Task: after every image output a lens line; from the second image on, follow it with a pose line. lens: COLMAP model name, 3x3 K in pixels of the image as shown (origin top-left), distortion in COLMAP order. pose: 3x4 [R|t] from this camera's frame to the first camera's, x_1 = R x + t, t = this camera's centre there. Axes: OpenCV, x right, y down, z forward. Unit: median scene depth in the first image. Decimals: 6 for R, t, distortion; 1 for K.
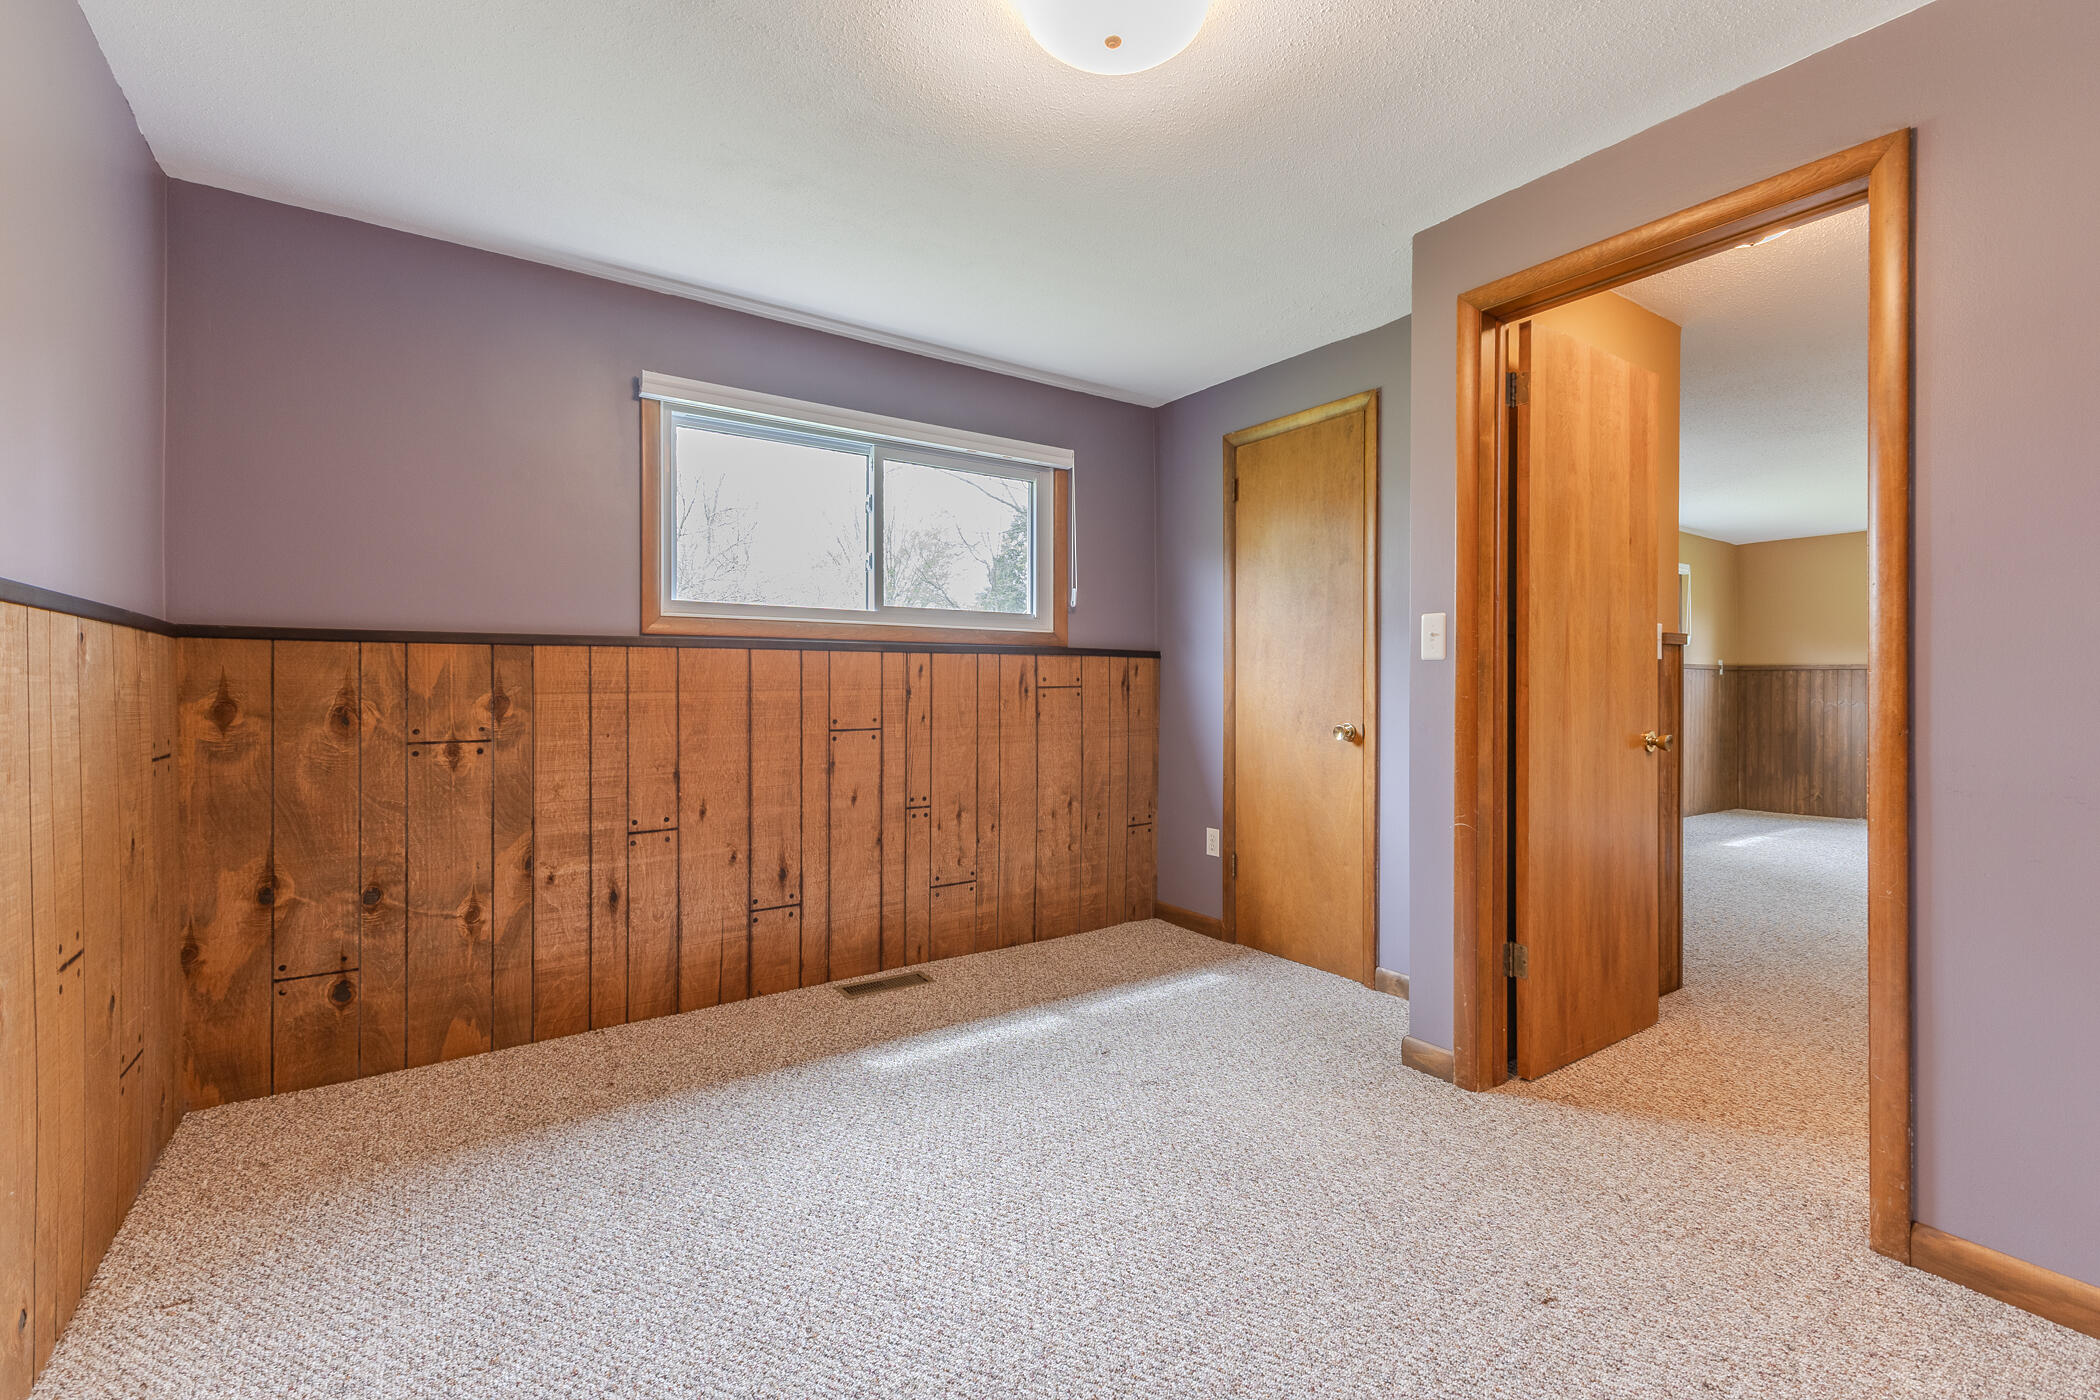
lens RADIAL K [[911.9, 0, 1054.4], [0, 911.9, 686.5], [0, 0, 1]] dist [0.003490, 0.000031]
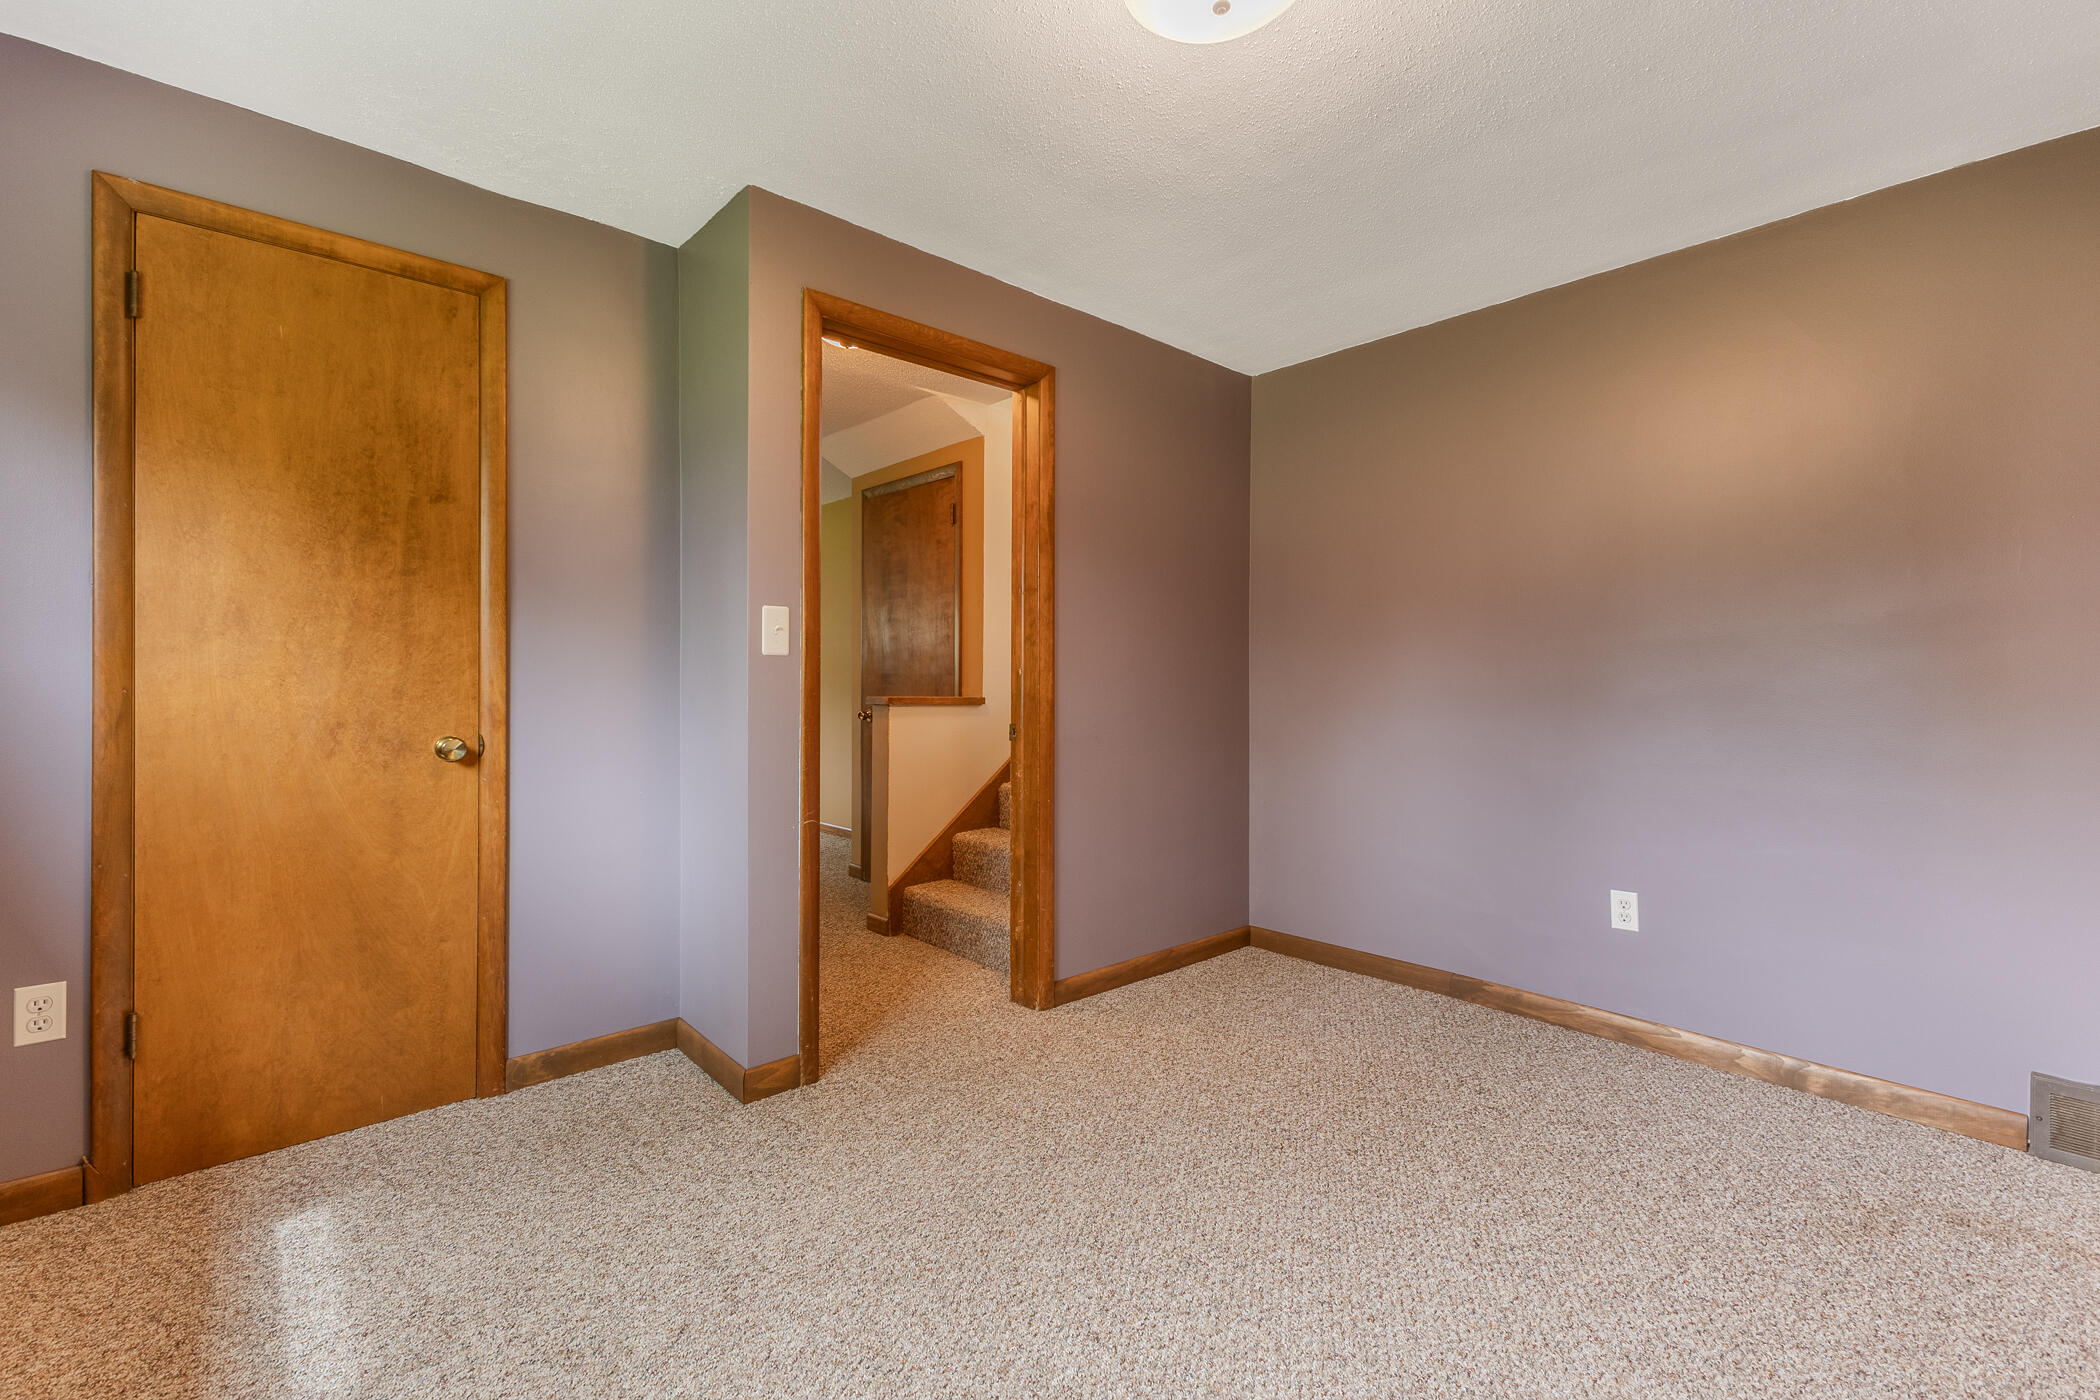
lens RADIAL K [[911.9, 0, 1054.4], [0, 911.9, 686.5], [0, 0, 1]] dist [0.003490, 0.000031]
pose [[-0.131563, -0.011967, 0.991236, -0.425334], [-0.005542, 0.999920, 0.011336, -0.007660], [-0.991292, -0.004002, -0.131619, 0.637777]]
